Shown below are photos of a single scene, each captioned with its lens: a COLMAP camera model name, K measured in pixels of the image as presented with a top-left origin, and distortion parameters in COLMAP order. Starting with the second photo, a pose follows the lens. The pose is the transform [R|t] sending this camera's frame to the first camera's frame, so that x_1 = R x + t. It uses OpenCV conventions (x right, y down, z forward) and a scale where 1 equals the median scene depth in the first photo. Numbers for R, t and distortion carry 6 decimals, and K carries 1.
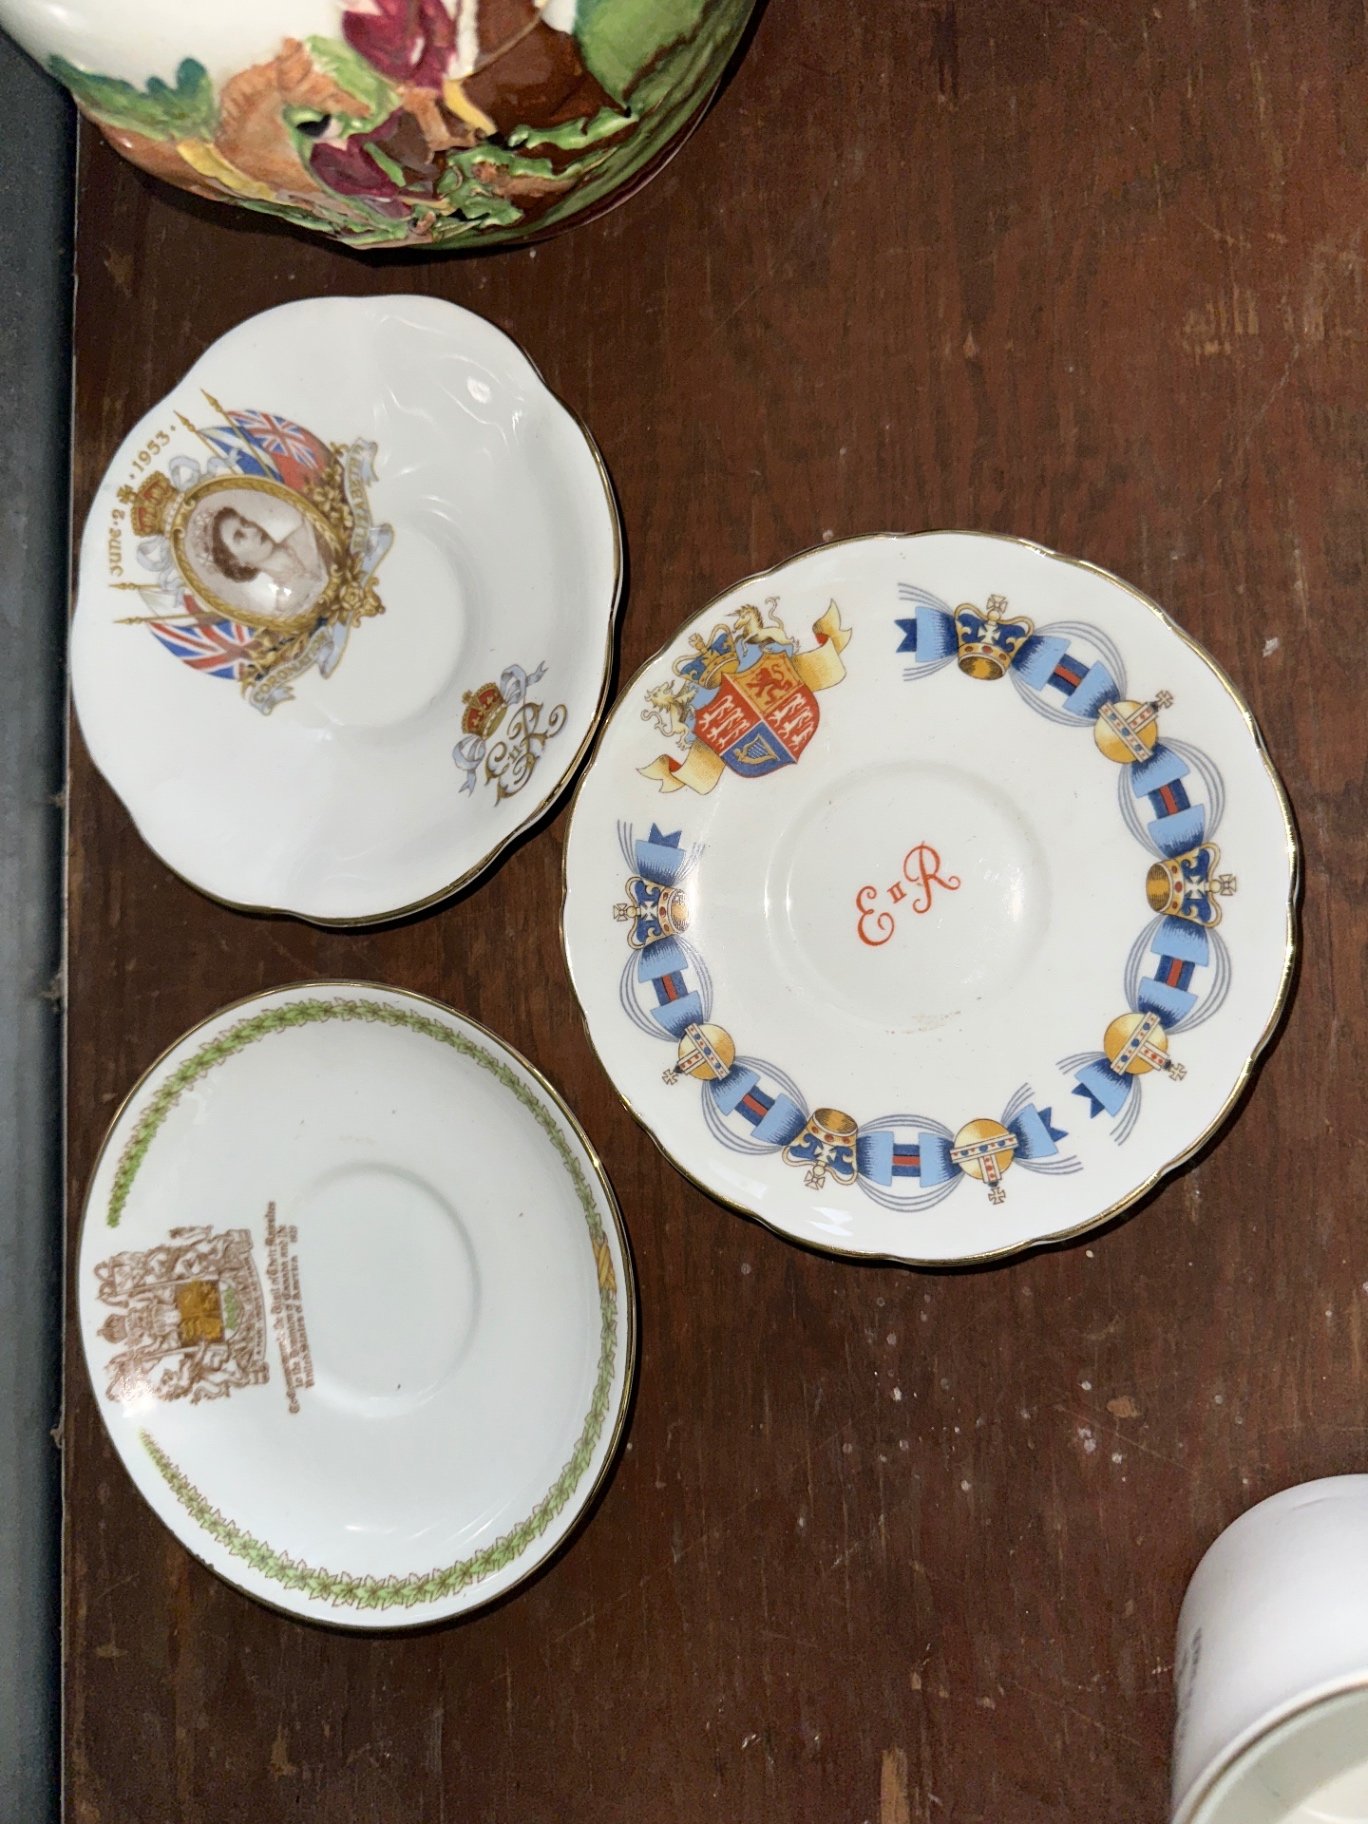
lens RADIAL K [[1314.6, 0, 705.6], [0, 1314.6, 910.6], [0, 0, 1]] dist [-0.031613, 0.000687]
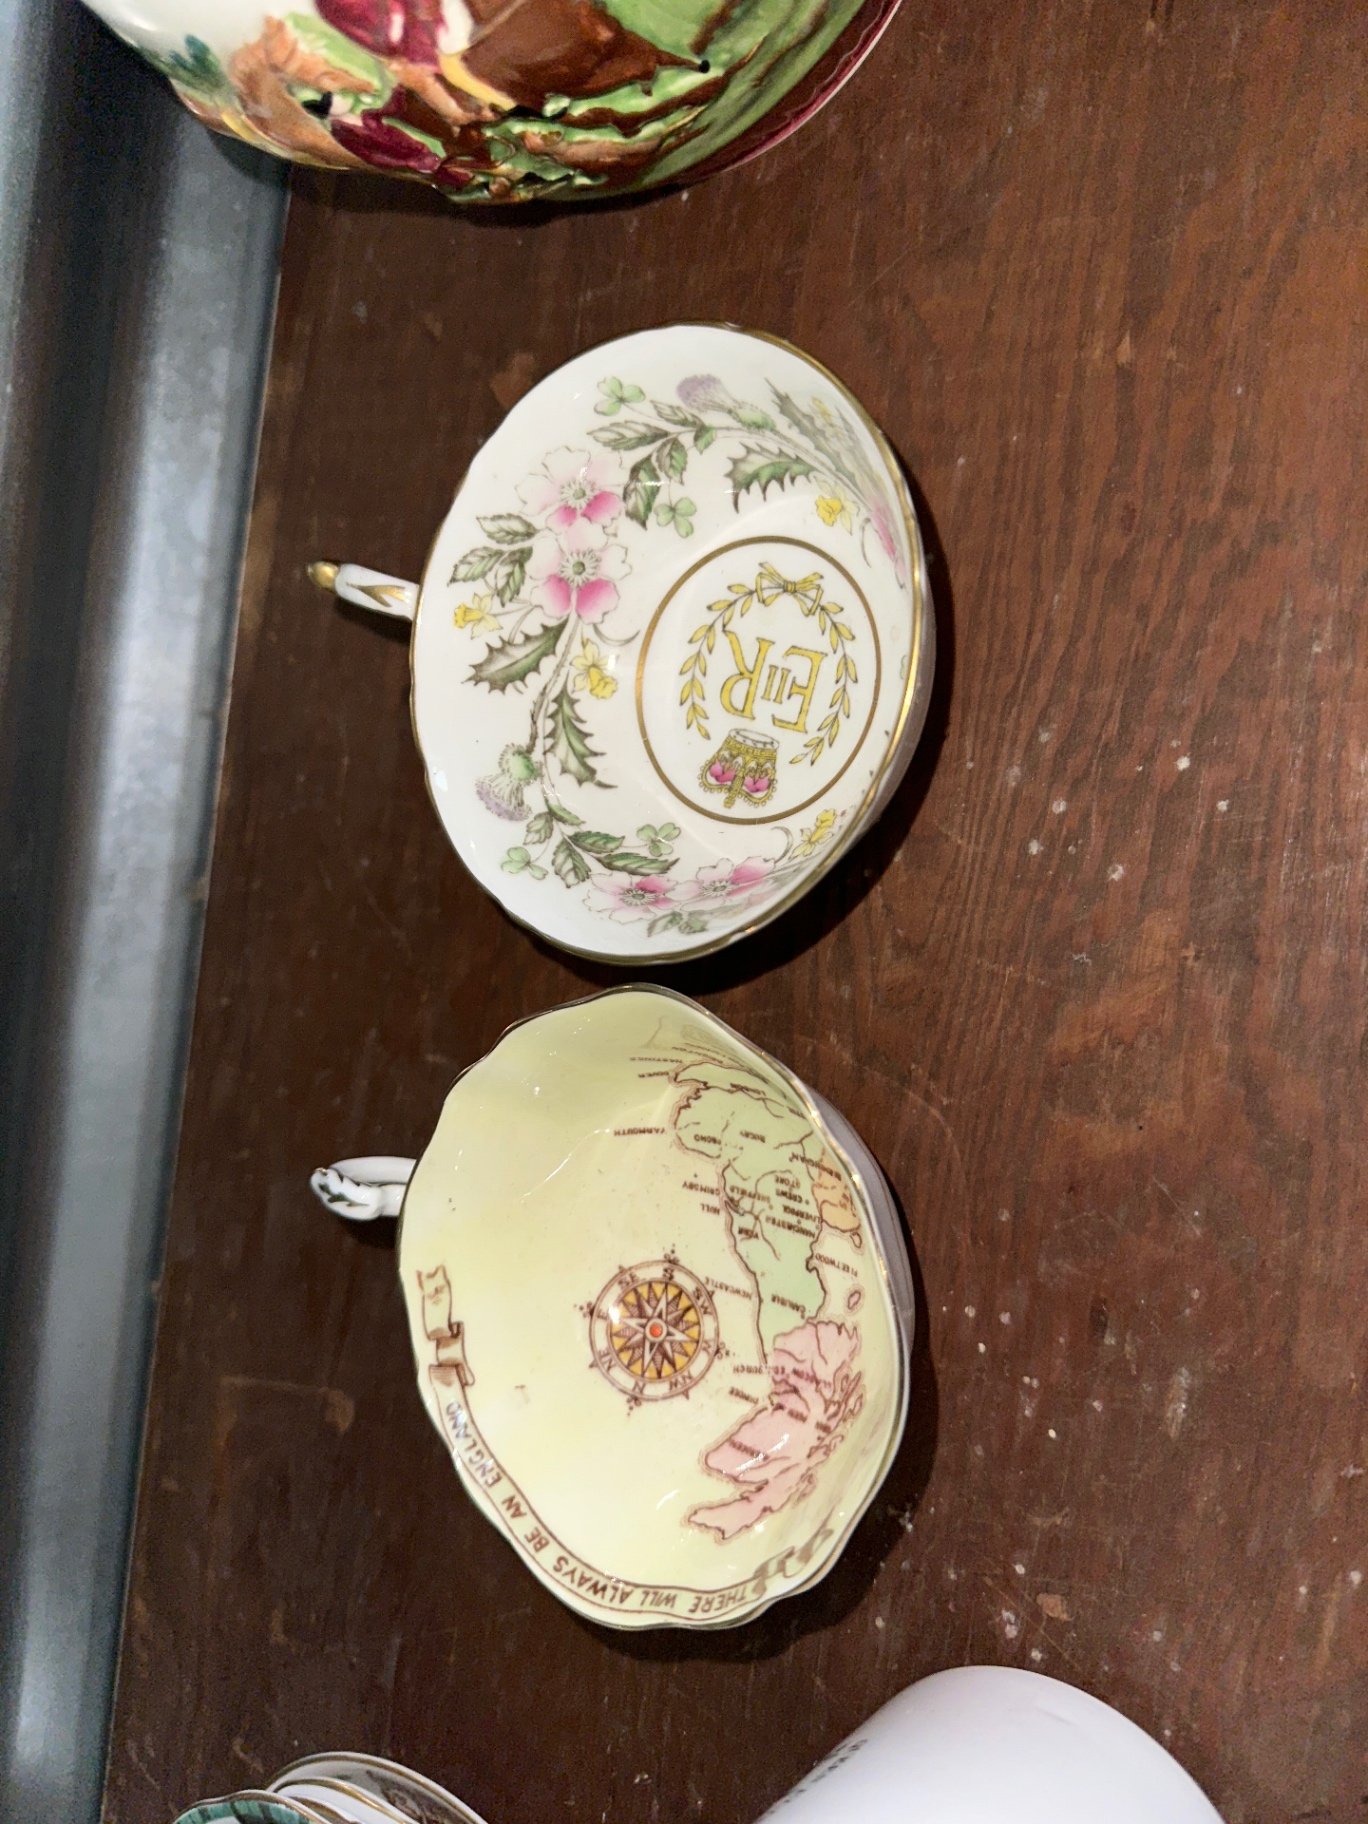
lens RADIAL K [[1314.6, 0, 705.6], [0, 1314.6, 910.6], [0, 0, 1]] dist [-0.031613, 0.000687]
pose [[0.948166, 0.174147, -0.265806, 0.241105], [-0.144217, 0.981181, 0.128395, -0.160192], [0.283164, -0.083406, 0.955438, 0.120350]]
